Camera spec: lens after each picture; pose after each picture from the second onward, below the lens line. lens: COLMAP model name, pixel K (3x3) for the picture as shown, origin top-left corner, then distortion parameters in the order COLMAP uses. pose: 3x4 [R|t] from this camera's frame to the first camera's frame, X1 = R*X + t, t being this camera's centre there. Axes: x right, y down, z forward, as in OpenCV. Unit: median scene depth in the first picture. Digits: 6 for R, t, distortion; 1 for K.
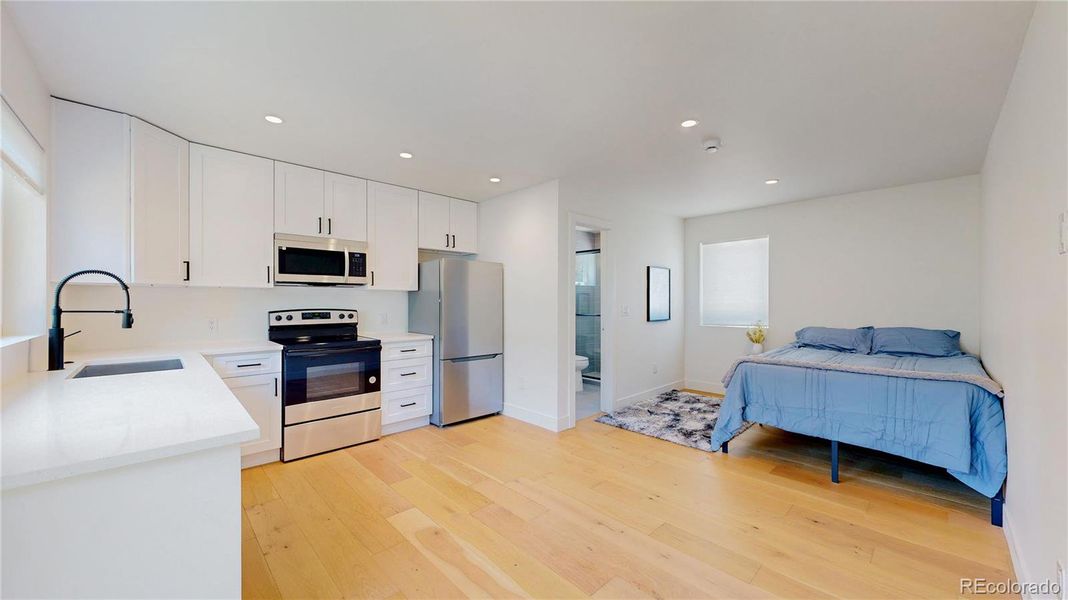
lens RADIAL K [[390.8, 0, 528.3], [0, 390.8, 301.9], [0, 0, 1]] dist [-0.001197, 0.000098]
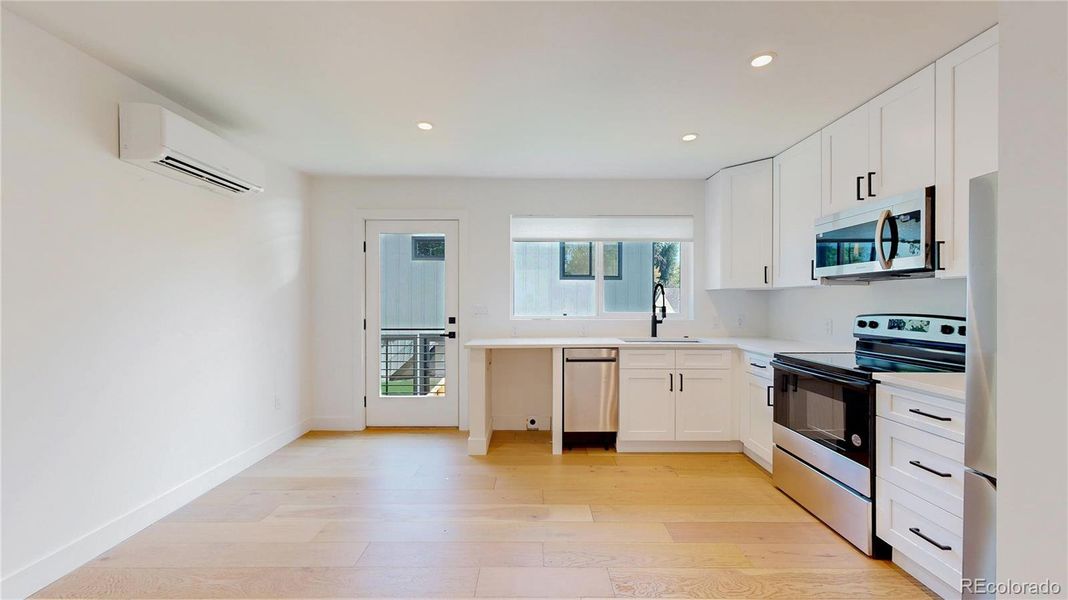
lens RADIAL K [[390.8, 0, 537.2], [0, 390.8, 301.6], [0, 0, 1]] dist [-0.001197, 0.000098]
pose [[-0.673747, 0.000162, -0.738962, 0.311217], [-0.001782, 0.999997, 0.001844, -0.002240], [0.738960, 0.002559, -0.673744, 0.968949]]
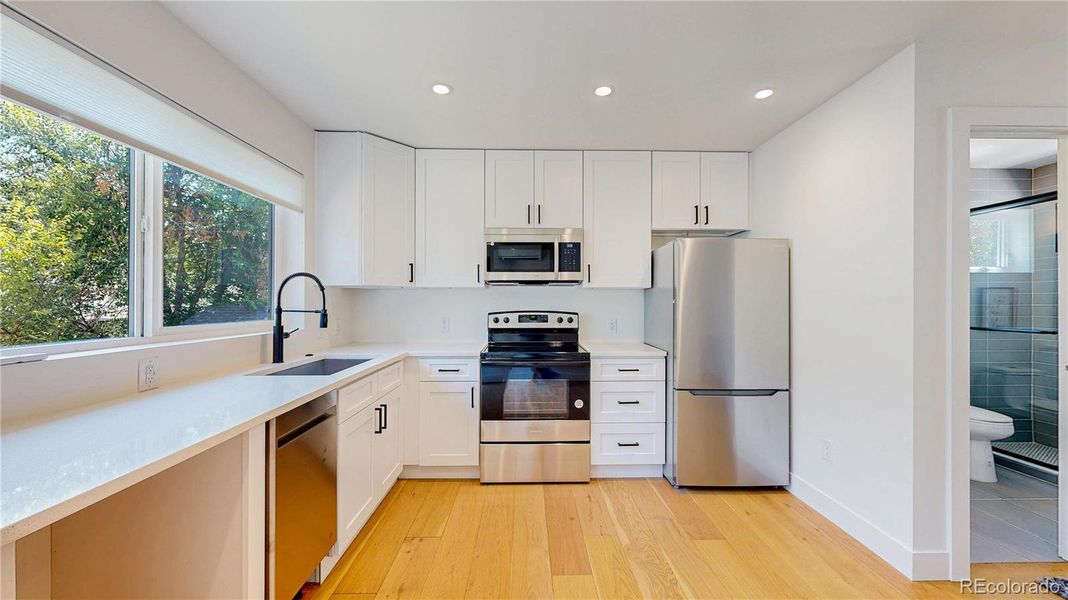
lens RADIAL K [[390.8, 0, 536.2], [0, 390.8, 302.4], [0, 0, 1]] dist [-0.001197, 0.000098]
pose [[0.747106, 0.000038, -0.664705, 0.047591], [-0.002235, 0.999994, -0.002455, 0.000723], [0.664702, 0.003319, 0.747102, 0.341031]]
